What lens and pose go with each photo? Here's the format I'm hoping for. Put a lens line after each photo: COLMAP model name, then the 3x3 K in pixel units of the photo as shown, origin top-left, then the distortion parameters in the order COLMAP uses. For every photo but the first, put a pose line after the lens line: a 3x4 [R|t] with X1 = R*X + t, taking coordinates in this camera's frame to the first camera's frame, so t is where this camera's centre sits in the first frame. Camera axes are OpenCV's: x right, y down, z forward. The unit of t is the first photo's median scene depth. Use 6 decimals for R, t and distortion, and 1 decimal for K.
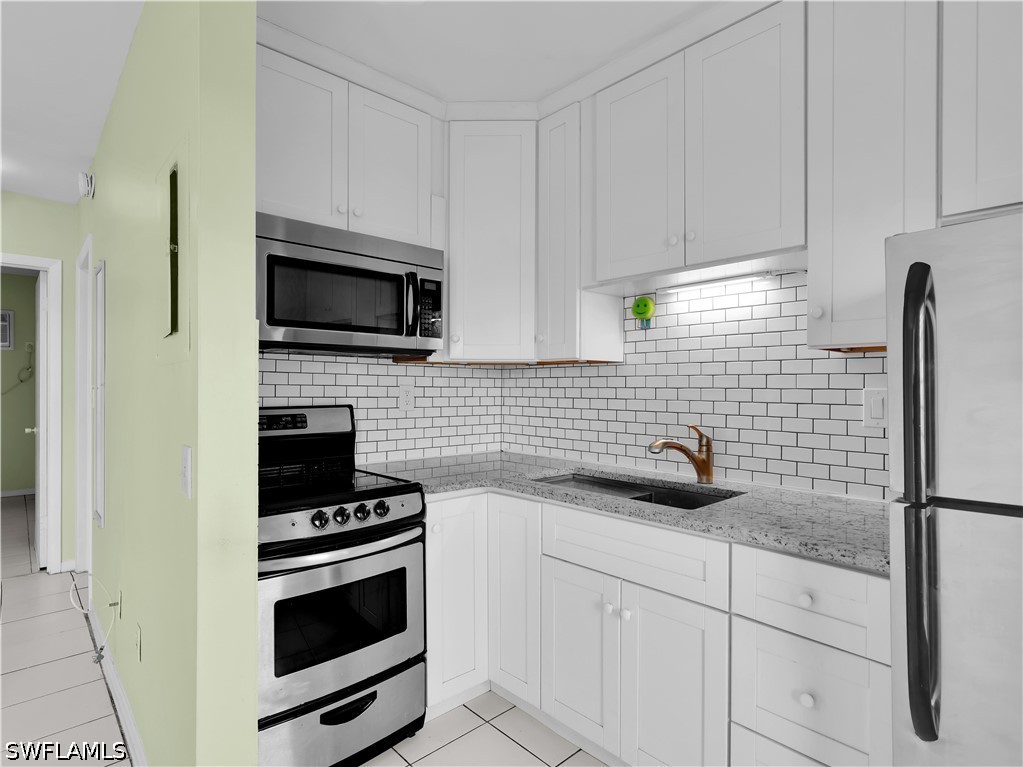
lens RADIAL K [[539.3, 0, 514.5], [0, 539.3, 384.2], [0, 0, 1]] dist [0.001837, 0.000519]
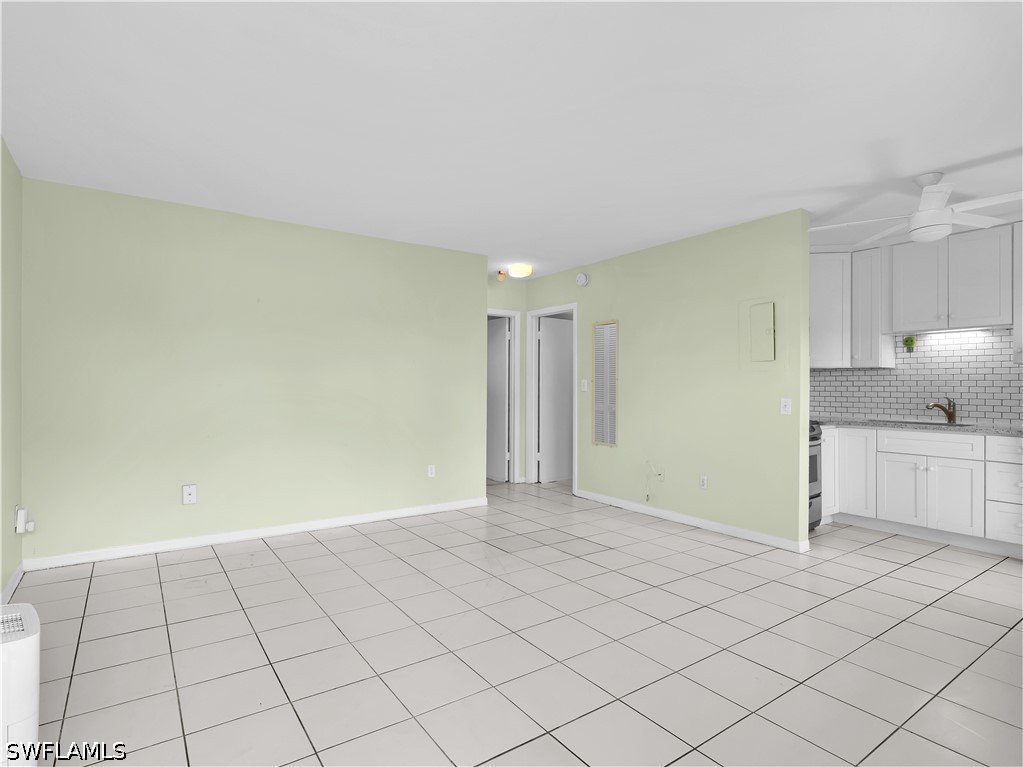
lens RADIAL K [[539.3, 0, 506.9], [0, 539.3, 380.6], [0, 0, 1]] dist [0.001837, 0.000519]
pose [[0.988973, 0.001878, -0.148085, -1.007957], [-0.002902, 0.999973, -0.006702, 0.025648], [0.148069, 0.007058, 0.988952, -1.311637]]
